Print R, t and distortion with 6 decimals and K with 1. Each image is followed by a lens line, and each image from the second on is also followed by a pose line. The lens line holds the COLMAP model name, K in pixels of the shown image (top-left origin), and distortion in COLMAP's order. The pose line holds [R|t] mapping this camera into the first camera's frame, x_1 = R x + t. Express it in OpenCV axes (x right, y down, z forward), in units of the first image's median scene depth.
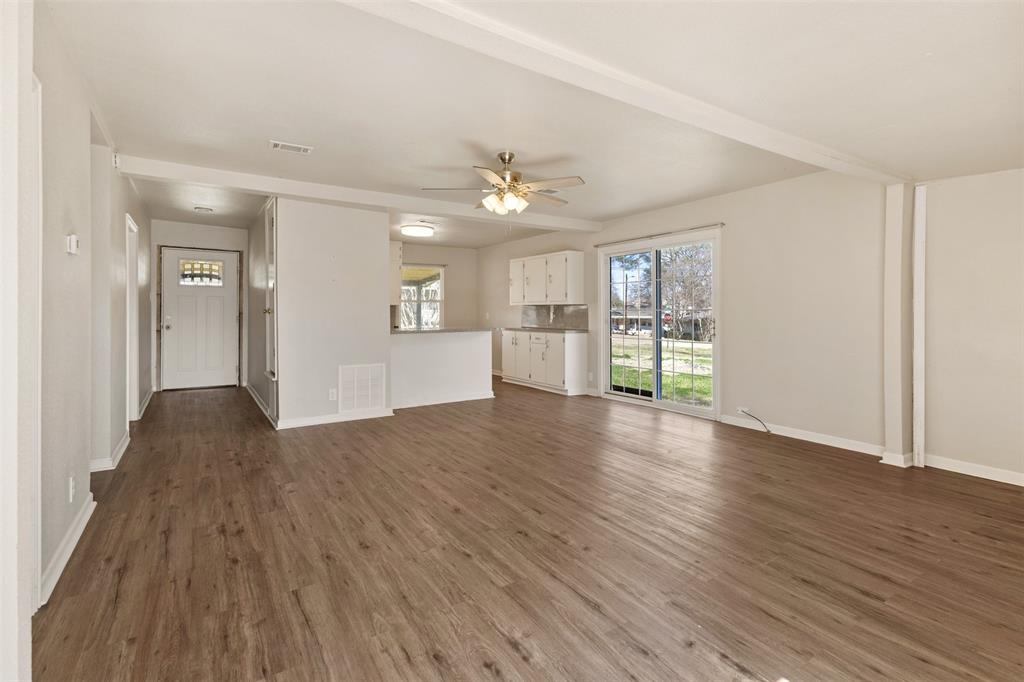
lens RADIAL K [[485.5, 0, 515.1], [0, 485.5, 315.2], [0, 0, 1]] dist [0.004455, -0.000380]
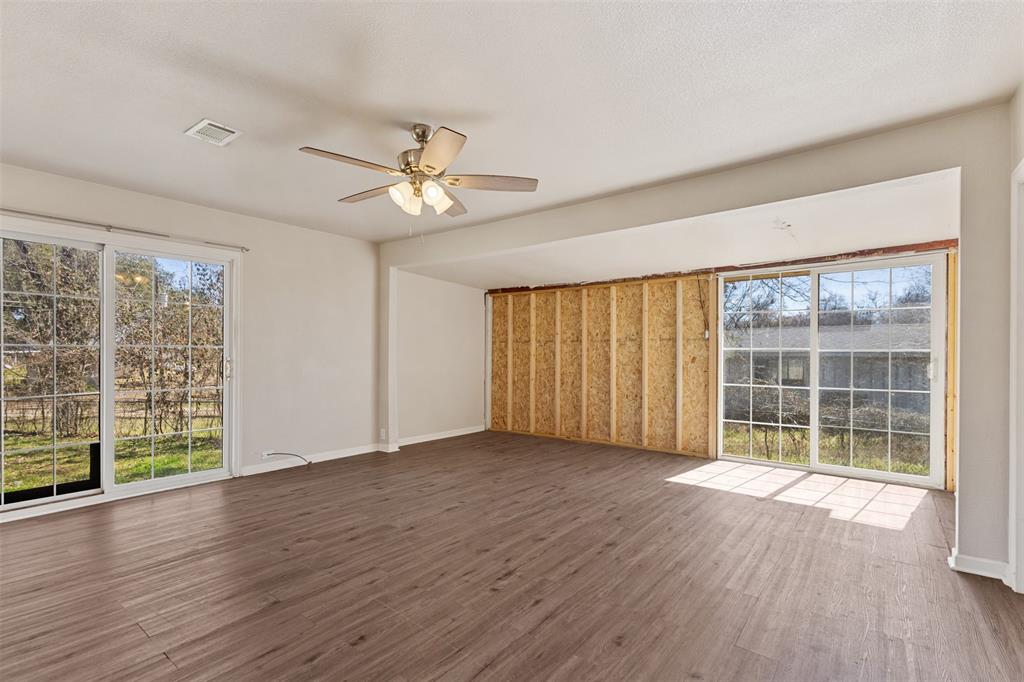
lens RADIAL K [[473.6, 0, 511.8], [0, 473.6, 361.8], [0, 0, 1]] dist [0.005992, -0.000070]
pose [[-0.326756, -0.022187, 0.944848, -0.981348], [-0.001908, 0.999738, 0.022816, -0.010722], [-0.945107, 0.005652, -0.326713, 1.499809]]
